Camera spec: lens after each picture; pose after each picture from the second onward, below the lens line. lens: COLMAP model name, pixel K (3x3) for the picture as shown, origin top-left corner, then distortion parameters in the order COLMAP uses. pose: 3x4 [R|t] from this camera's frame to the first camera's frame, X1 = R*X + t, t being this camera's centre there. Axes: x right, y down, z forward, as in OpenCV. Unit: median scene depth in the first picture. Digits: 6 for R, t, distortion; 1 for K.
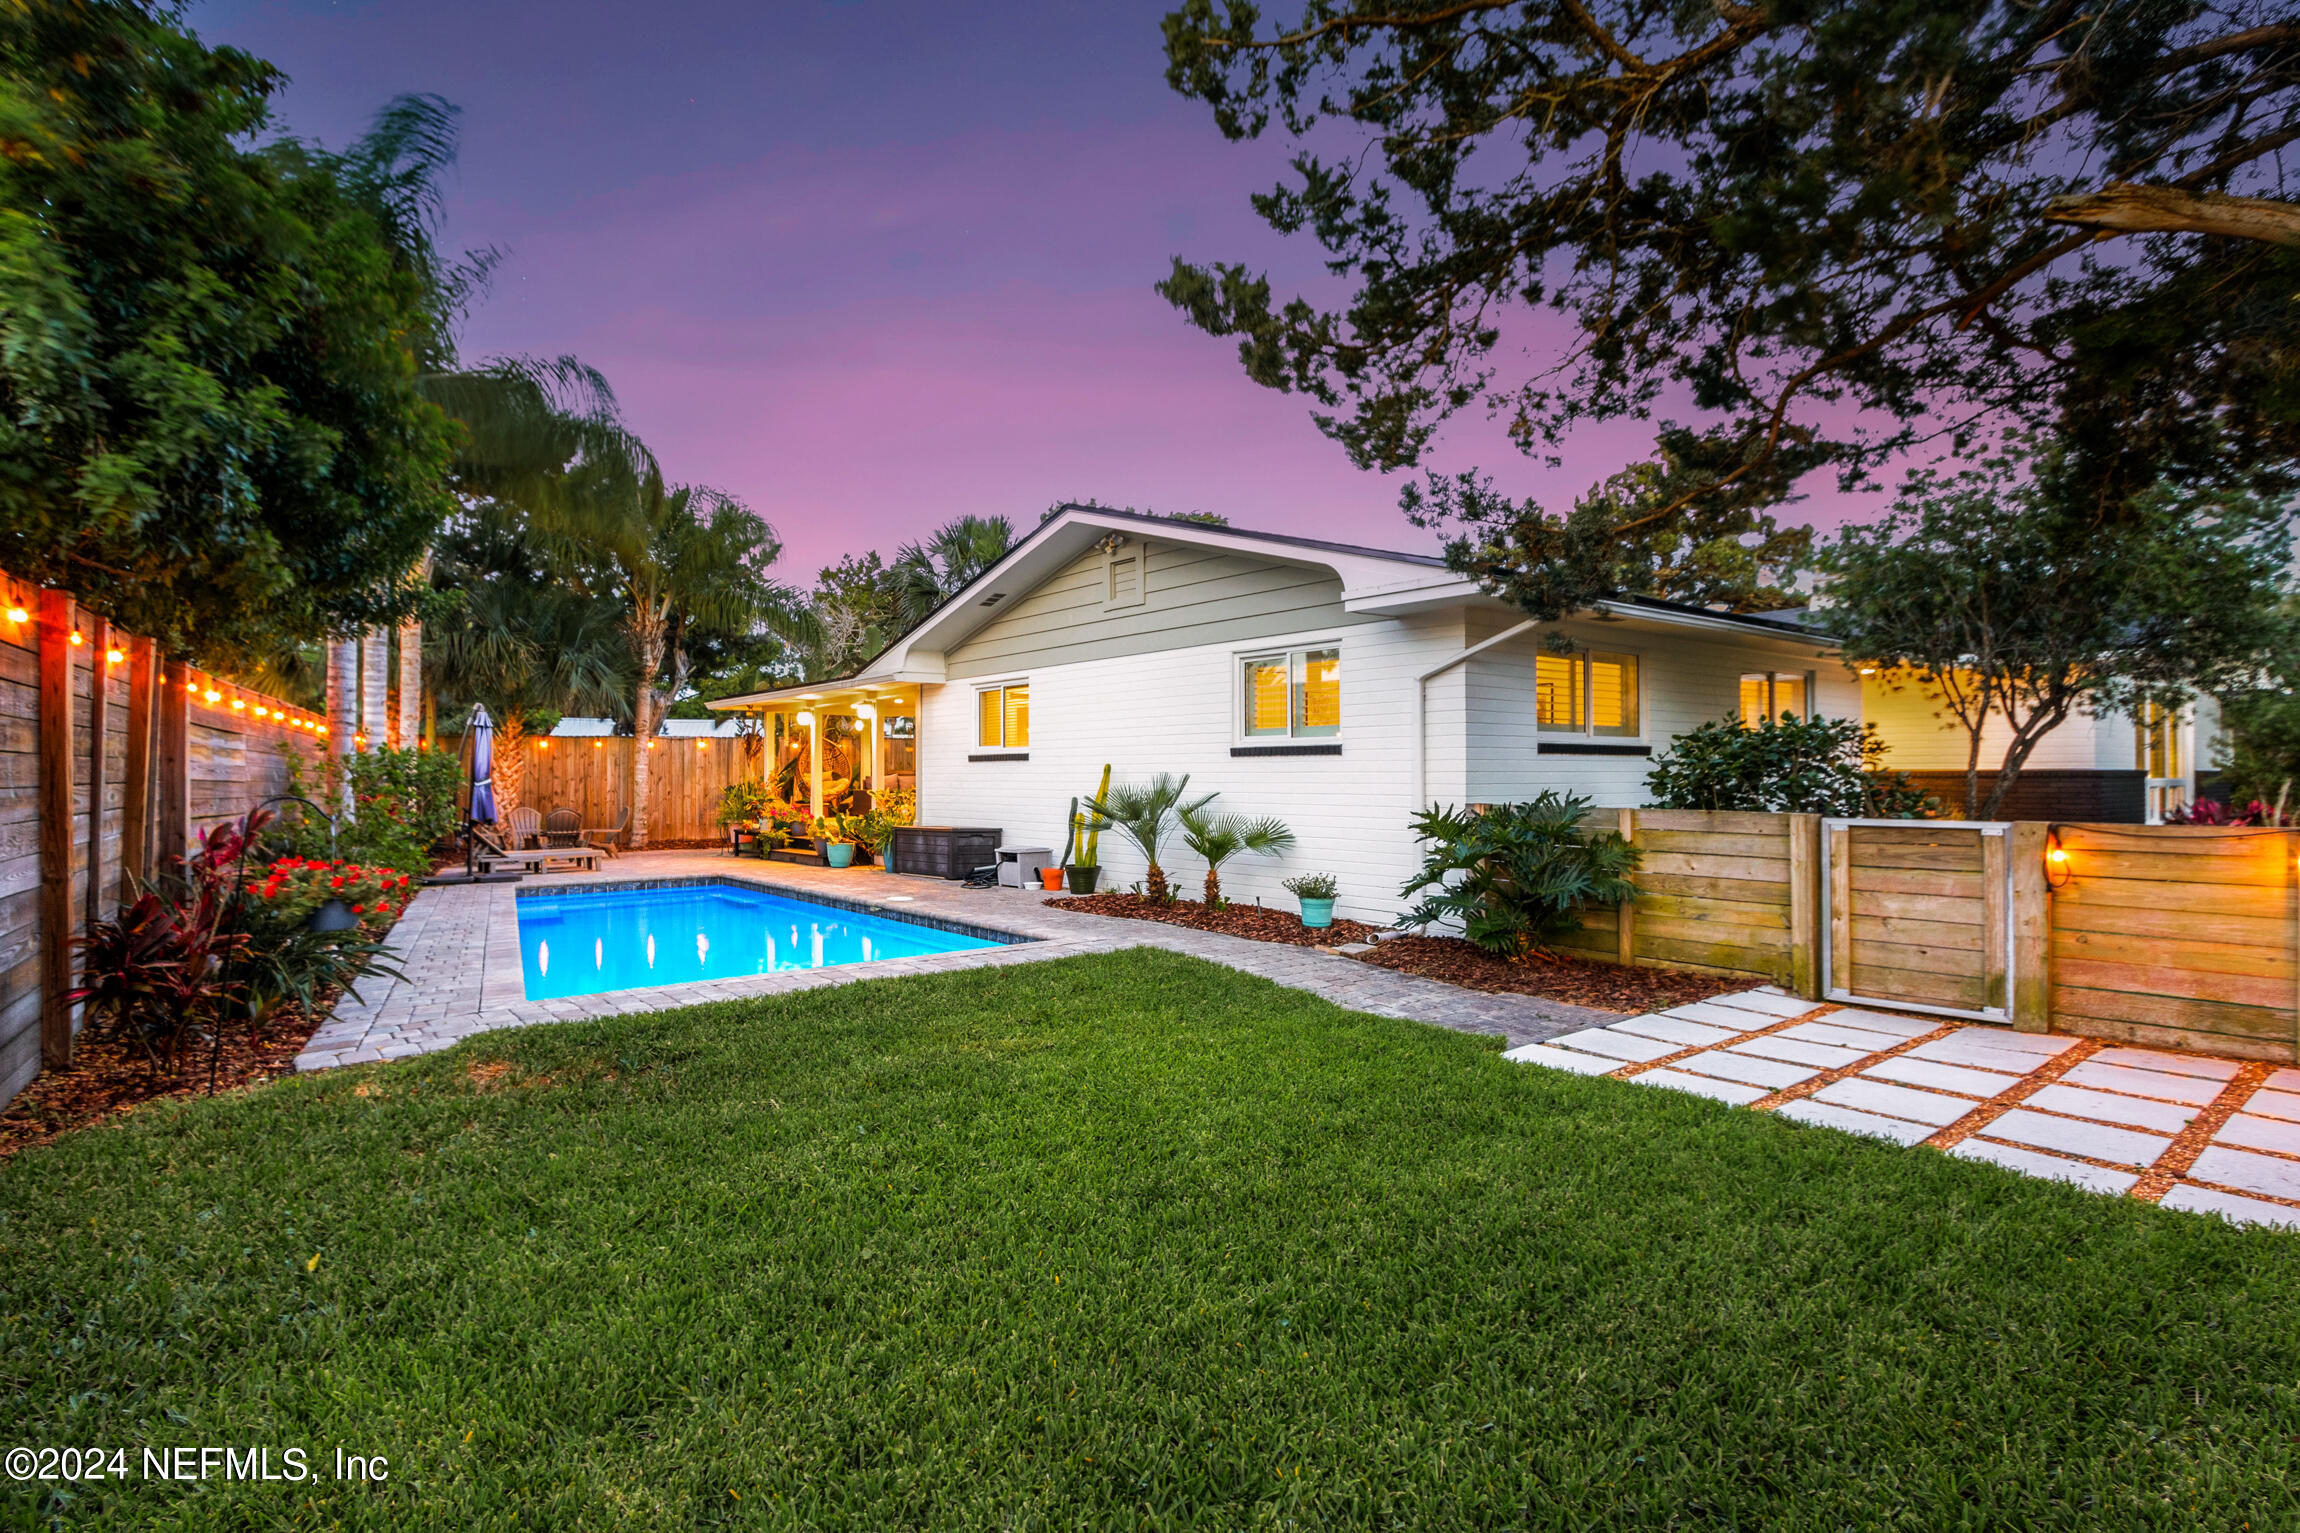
lens RADIAL K [[1114.7, 0, 1150.0], [0, 1114.7, 766.5], [0, 0, 1]] dist [-0.001211, -0.000118]
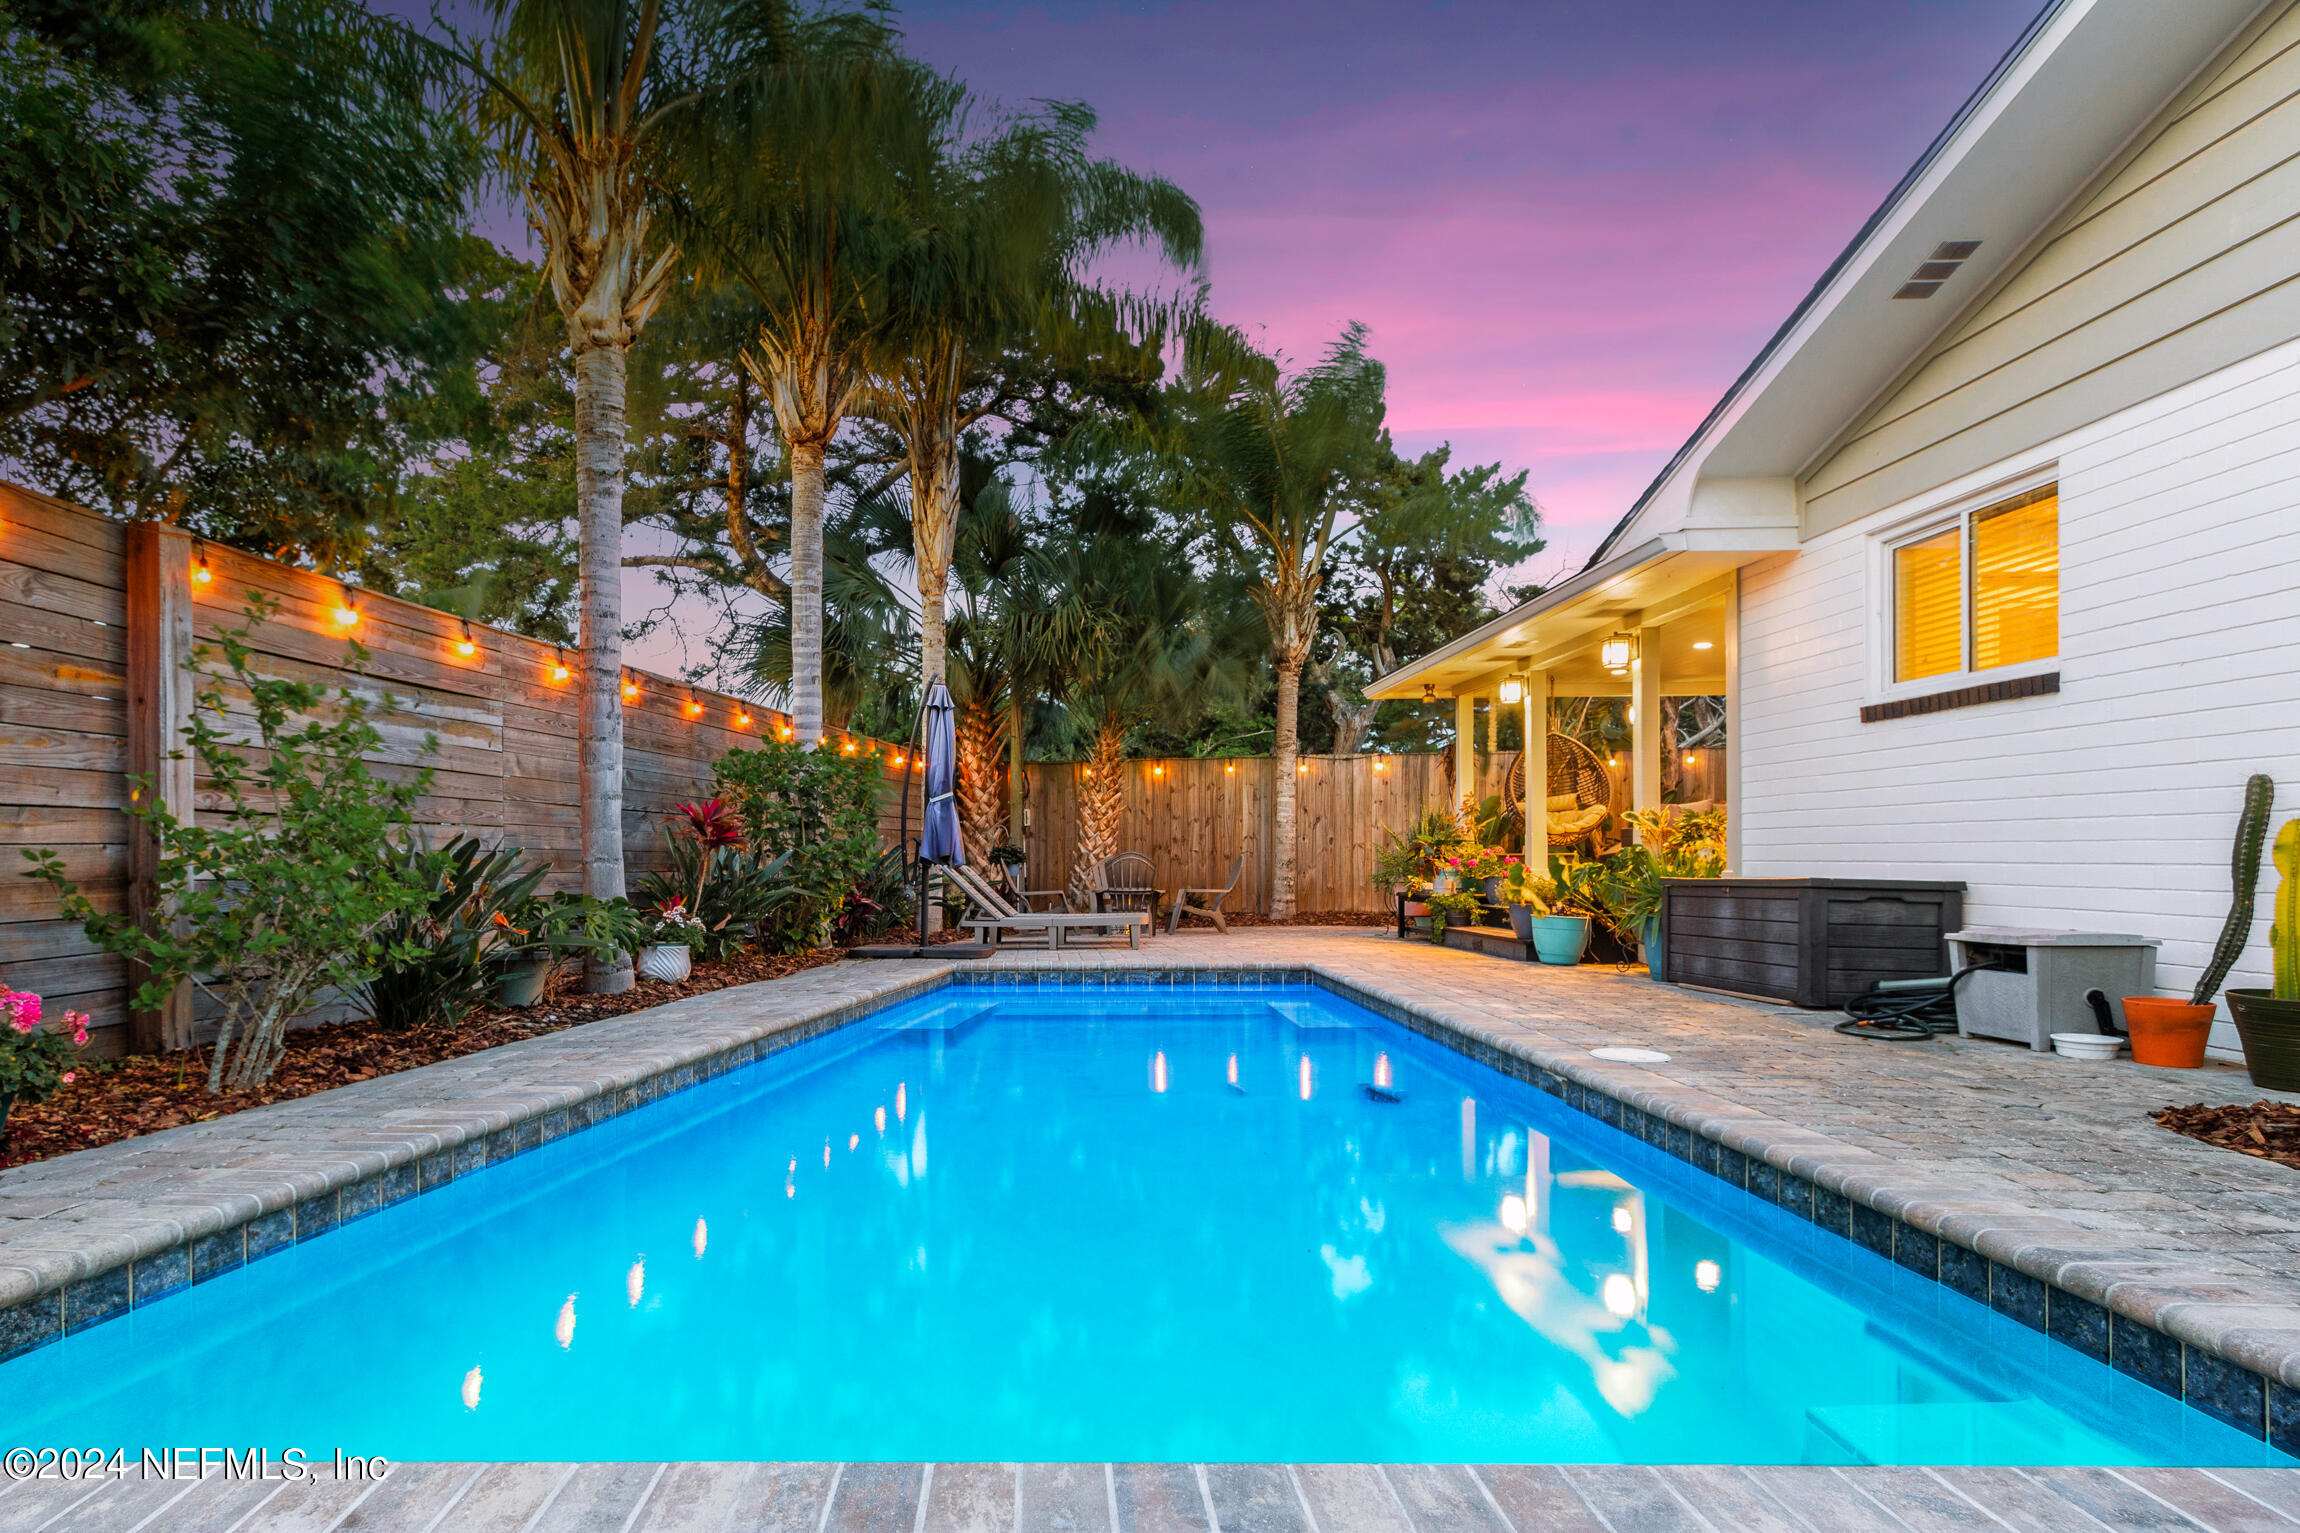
lens RADIAL K [[1335.3, 0, 993.6], [0, 1335.3, 866.8], [0, 0, 1]] dist [0.002653, 0.000957]
pose [[0.736206, 0.001313, -0.676757, -0.066504], [0.011768, 0.999822, 0.014741, 0.038746], [0.676656, -0.018816, 0.736059, 0.430824]]
